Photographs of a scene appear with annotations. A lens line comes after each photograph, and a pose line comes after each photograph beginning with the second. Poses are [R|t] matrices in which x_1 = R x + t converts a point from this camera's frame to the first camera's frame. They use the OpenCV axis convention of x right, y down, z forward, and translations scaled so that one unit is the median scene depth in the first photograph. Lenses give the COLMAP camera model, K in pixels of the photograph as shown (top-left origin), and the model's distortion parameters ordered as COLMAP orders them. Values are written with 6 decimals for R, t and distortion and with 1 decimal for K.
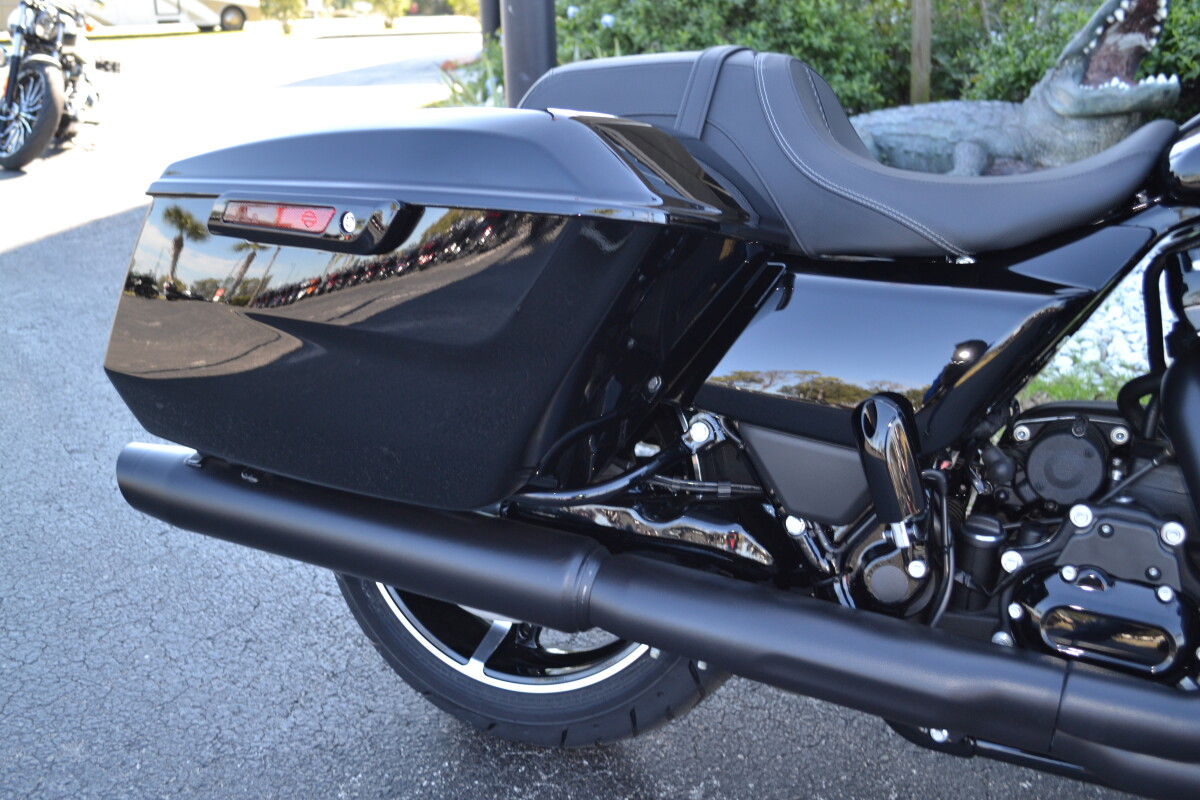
lens RADIAL K [[1137.8, 0, 576.4], [0, 1137.8, 401.4], [0, 0, 1]] dist [-0.064929, 0.000000]
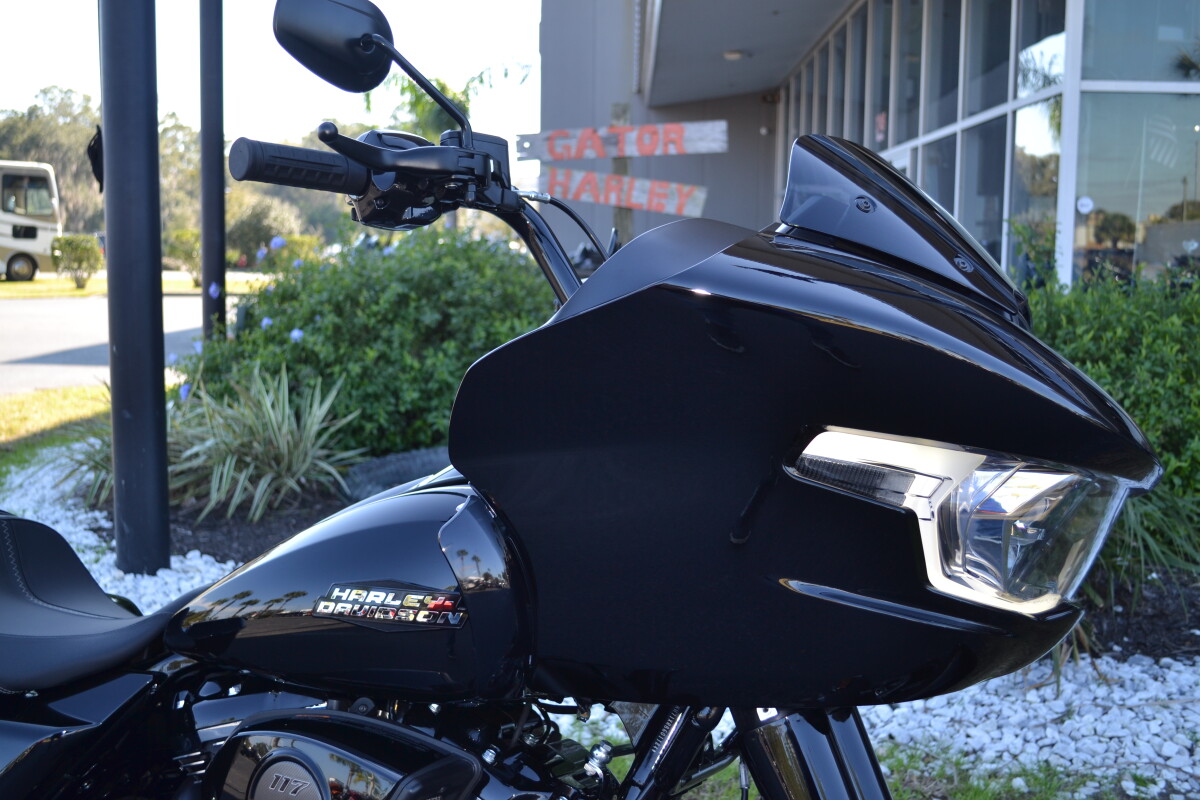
lens RADIAL K [[1328.2, 0, 598.7], [0, 1328.2, 395.0], [0, 0, 1]] dist [-0.053561, 0.000000]
pose [[0.993464, 0.027331, 0.110825, 0.217472], [-0.000805, 0.972565, -0.232632, -0.029097], [-0.114142, 0.231022, 0.966230, -0.163682]]
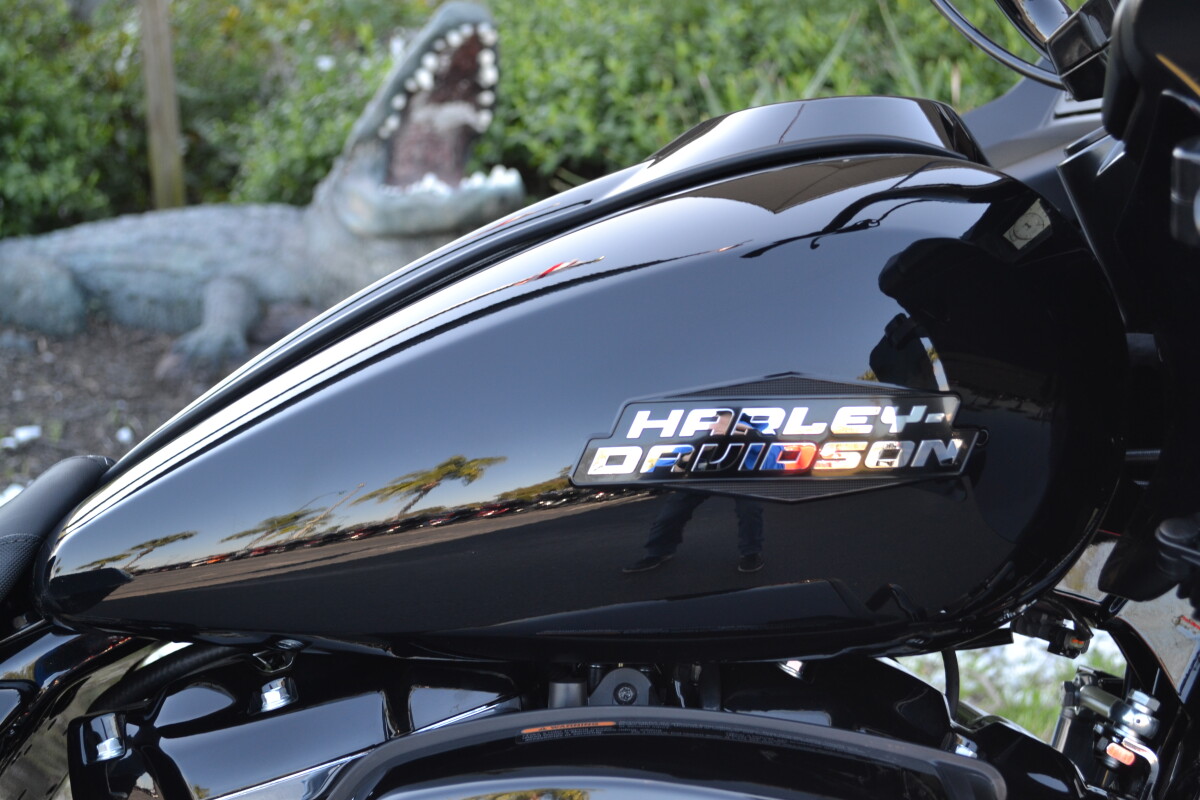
lens RADIAL K [[1924.0, 0, 599.5], [0, 1924.0, 400.0], [0, 0, 1]] dist [-0.013942, 0.000000]
pose [[0.901255, -0.065646, 0.428286, 0.096520], [0.121586, 0.987058, -0.104566, -0.040833], [-0.415879, 0.146314, 0.897573, 0.009923]]
